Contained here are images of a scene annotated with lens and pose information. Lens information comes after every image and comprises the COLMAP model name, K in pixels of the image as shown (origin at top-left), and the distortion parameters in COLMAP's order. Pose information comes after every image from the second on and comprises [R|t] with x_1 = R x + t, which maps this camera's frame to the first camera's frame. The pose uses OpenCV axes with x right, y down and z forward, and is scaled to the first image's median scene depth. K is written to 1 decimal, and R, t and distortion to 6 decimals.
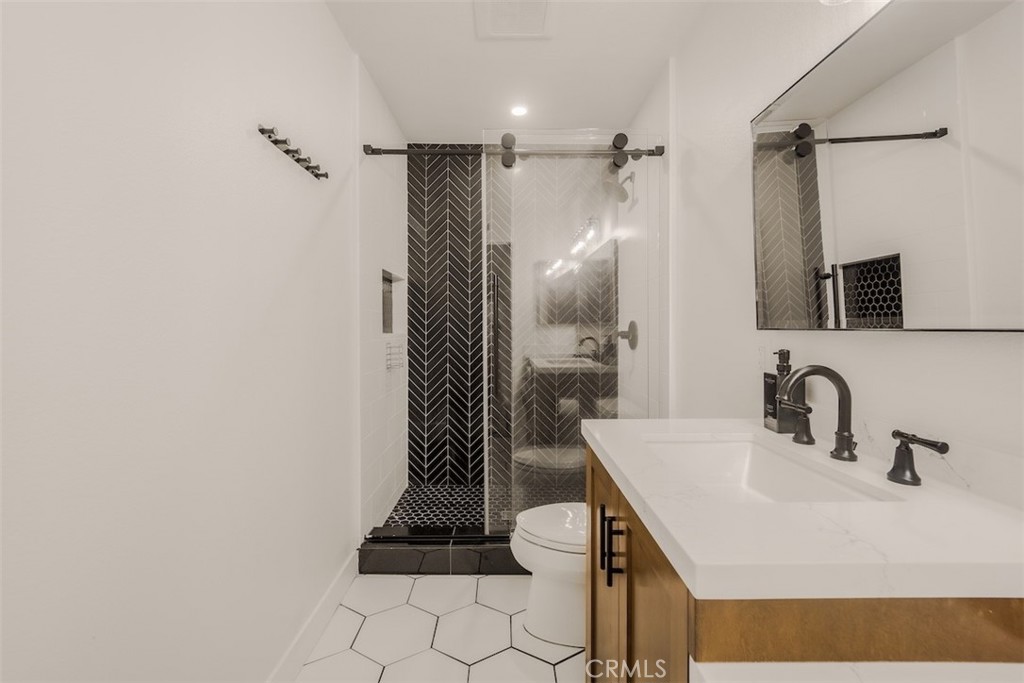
lens RADIAL K [[421.9, 0, 511.5], [0, 421.9, 332.7], [0, 0, 1]] dist [-0.000308, -0.000082]
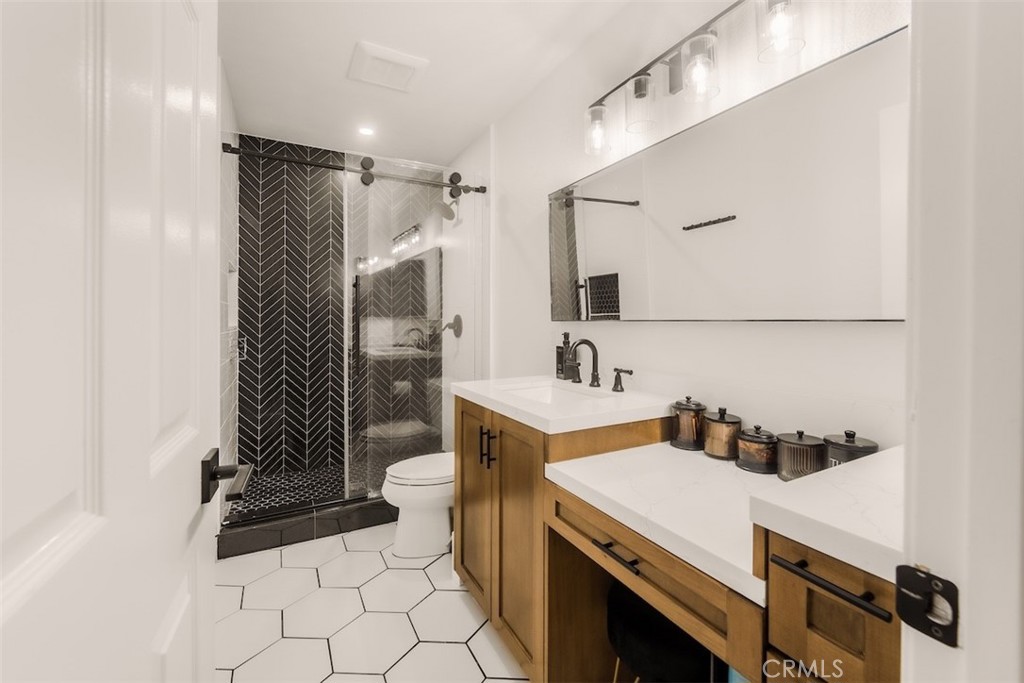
lens RADIAL K [[421.9, 0, 511.5], [0, 421.9, 332.7], [0, 0, 1]] dist [-0.000308, -0.000082]
pose [[0.880958, -0.014580, 0.472970, -0.181691], [0.006856, 0.999814, 0.018052, 0.004708], [-0.473145, -0.012661, 0.880894, -0.205693]]
